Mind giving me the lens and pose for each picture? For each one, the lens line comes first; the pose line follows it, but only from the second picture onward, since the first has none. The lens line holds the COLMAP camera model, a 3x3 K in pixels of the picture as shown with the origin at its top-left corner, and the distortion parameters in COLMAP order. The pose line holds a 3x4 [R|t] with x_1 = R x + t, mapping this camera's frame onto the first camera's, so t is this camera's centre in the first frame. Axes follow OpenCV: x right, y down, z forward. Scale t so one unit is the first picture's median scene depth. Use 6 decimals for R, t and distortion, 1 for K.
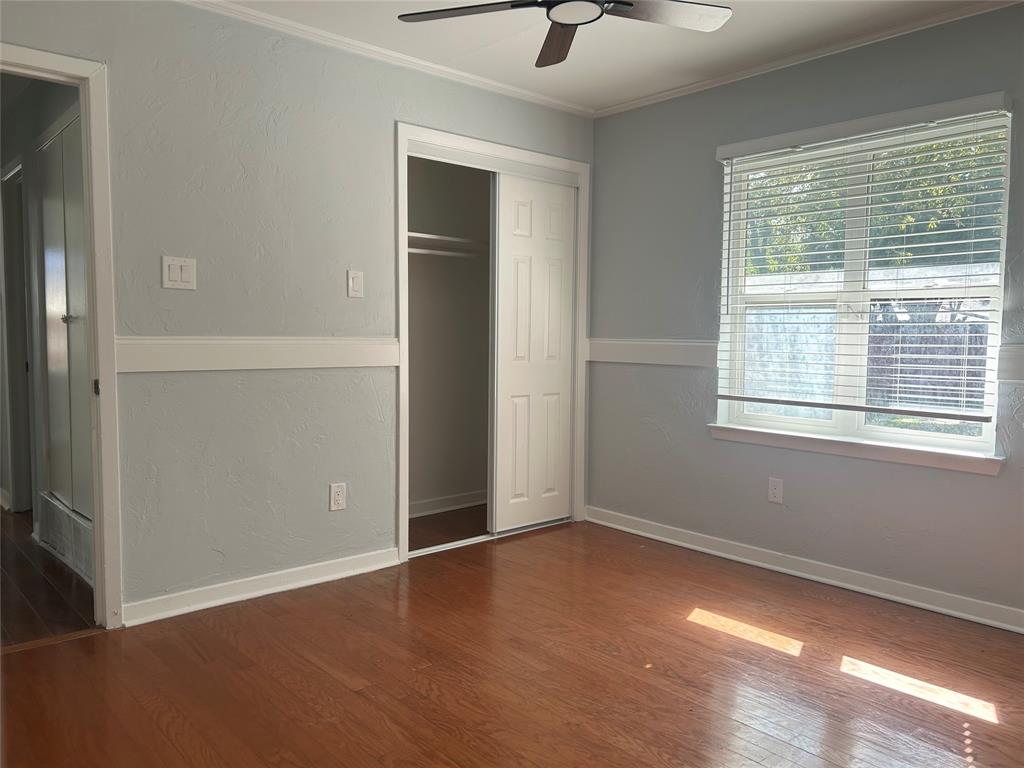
lens RADIAL K [[769.1, 0, 513.7], [0, 769.1, 388.3], [0, 0, 1]] dist [0.059496, -0.006575]
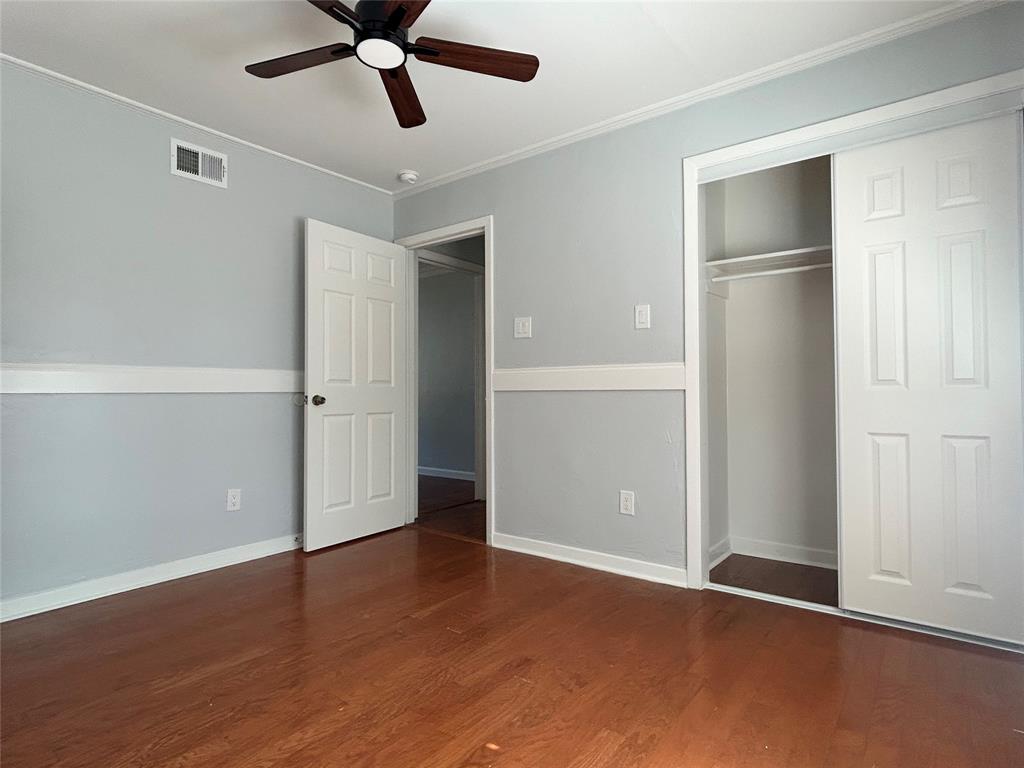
lens RADIAL K [[553.3, 0, 507.1], [0, 553.3, 382.3], [0, 0, 1]] dist [0.012128, -0.000826]
pose [[0.198745, -0.024711, -0.979740, 0.522294], [-0.061999, 0.997363, -0.037732, 0.003432], [0.978088, 0.068242, 0.196689, 0.620785]]
